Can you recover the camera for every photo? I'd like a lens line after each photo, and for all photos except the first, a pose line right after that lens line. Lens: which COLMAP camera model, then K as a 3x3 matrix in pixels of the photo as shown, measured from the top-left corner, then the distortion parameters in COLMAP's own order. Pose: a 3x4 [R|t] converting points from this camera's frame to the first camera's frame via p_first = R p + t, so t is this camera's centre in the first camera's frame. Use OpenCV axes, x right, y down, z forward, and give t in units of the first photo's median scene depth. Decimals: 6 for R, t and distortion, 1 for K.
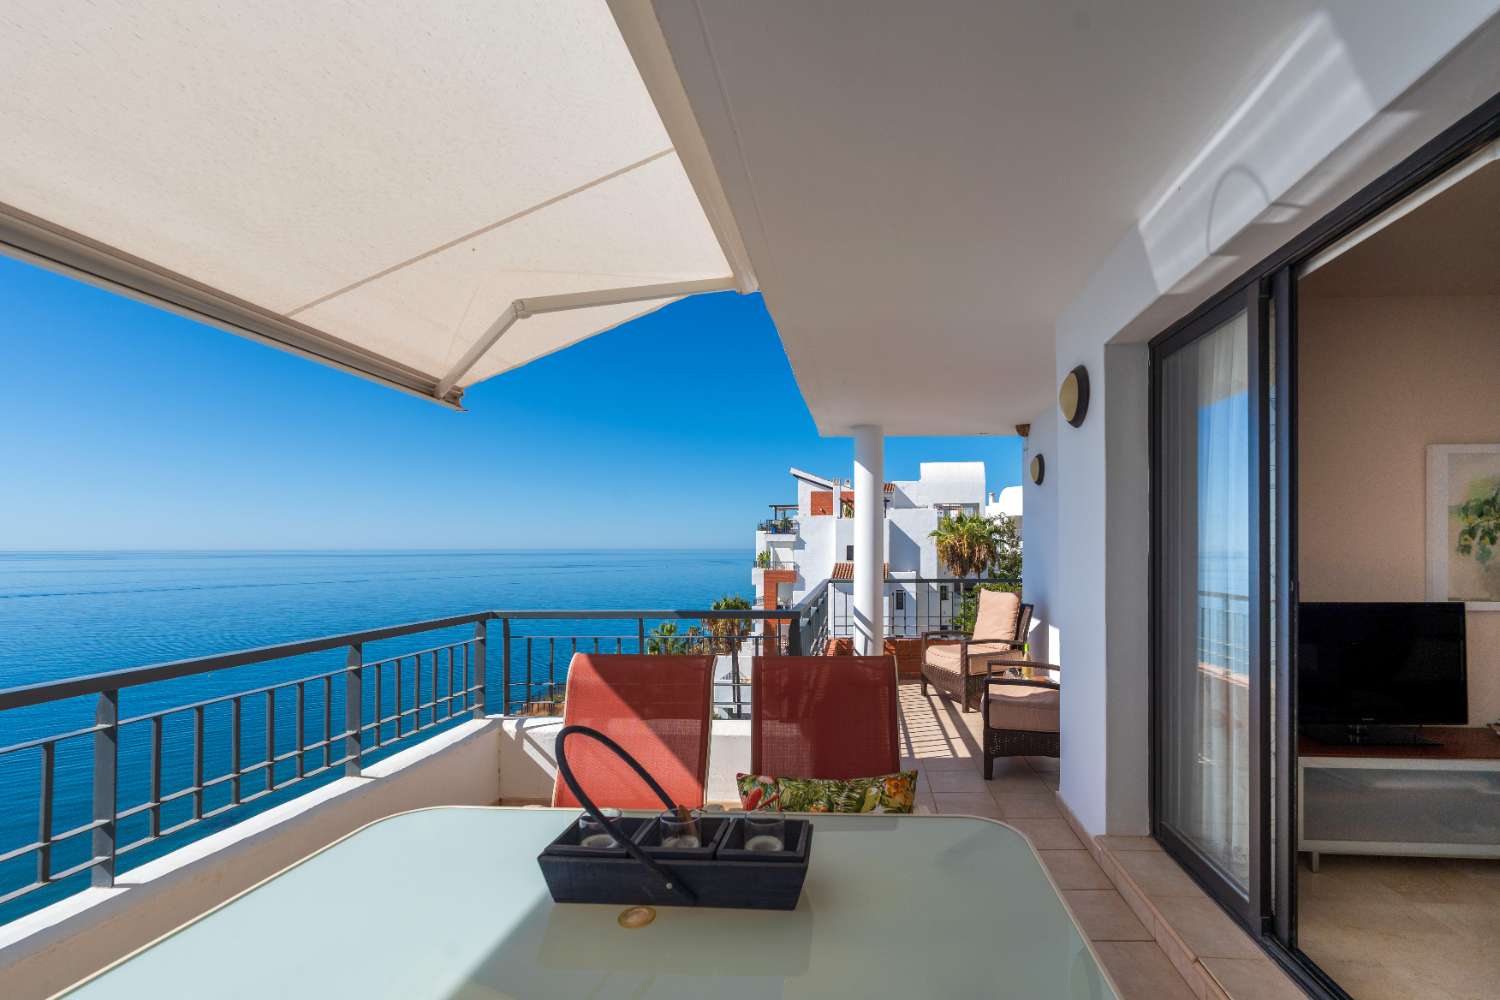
lens RADIAL K [[638.1, 0, 807.5], [0, 638.1, 540.0], [0, 0, 1]] dist [-0.000940, -0.000494]
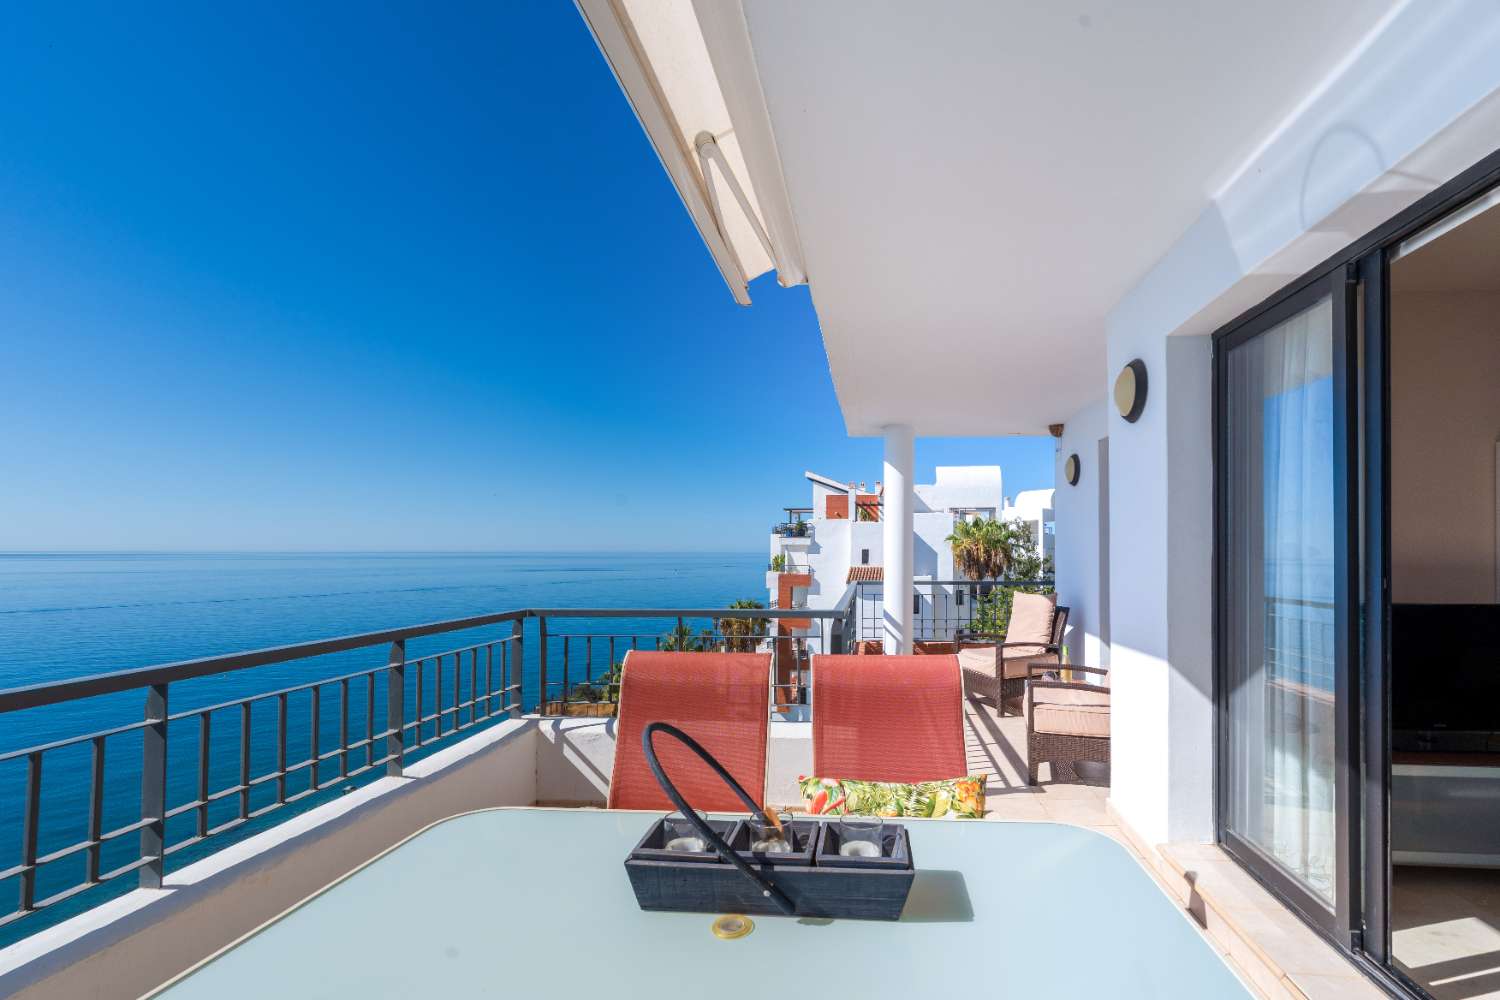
lens RADIAL K [[638.1, 0, 807.5], [0, 638.1, 540.0], [0, 0, 1]] dist [-0.000940, -0.000494]
pose [[0.999945, 0.004522, -0.009466, -0.059447], [-0.004602, 0.999954, -0.008408, 0.011975], [0.009428, 0.008451, 0.999920, 0.022886]]
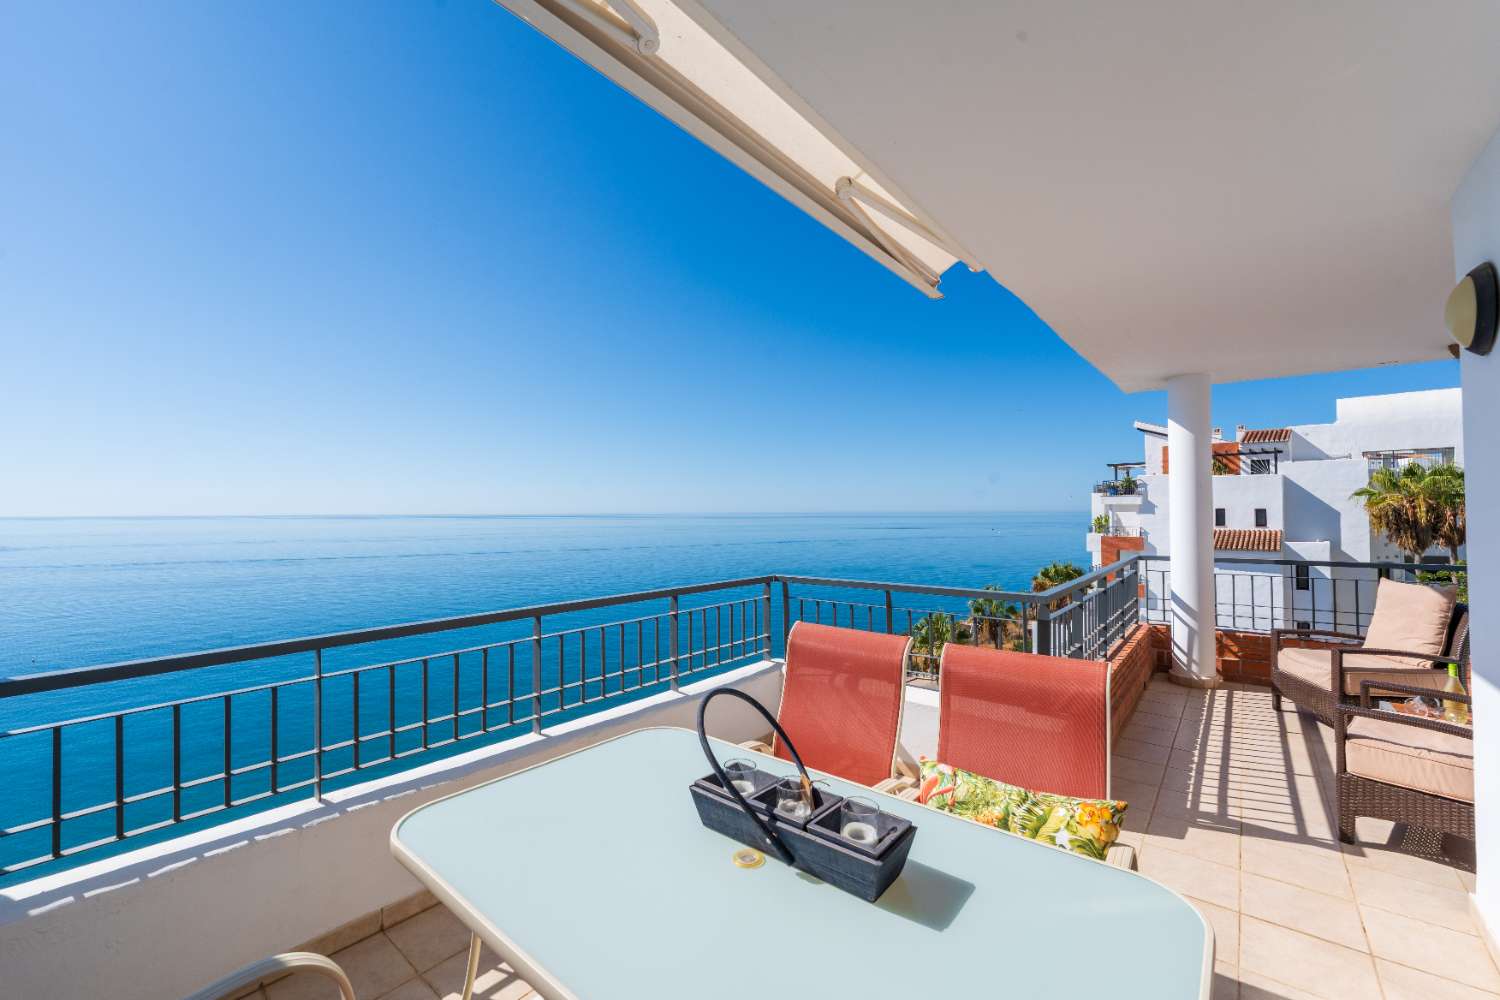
lens RADIAL K [[600.1, 0, 750.0], [0, 600.1, 500.0], [0, 0, 1]] dist [-0.000485, -0.000273]
pose [[0.804253, -0.012798, -0.594150, 0.164383], [0.013032, 0.999907, -0.003899, -0.031311], [0.594145, -0.004607, 0.804345, 0.038328]]
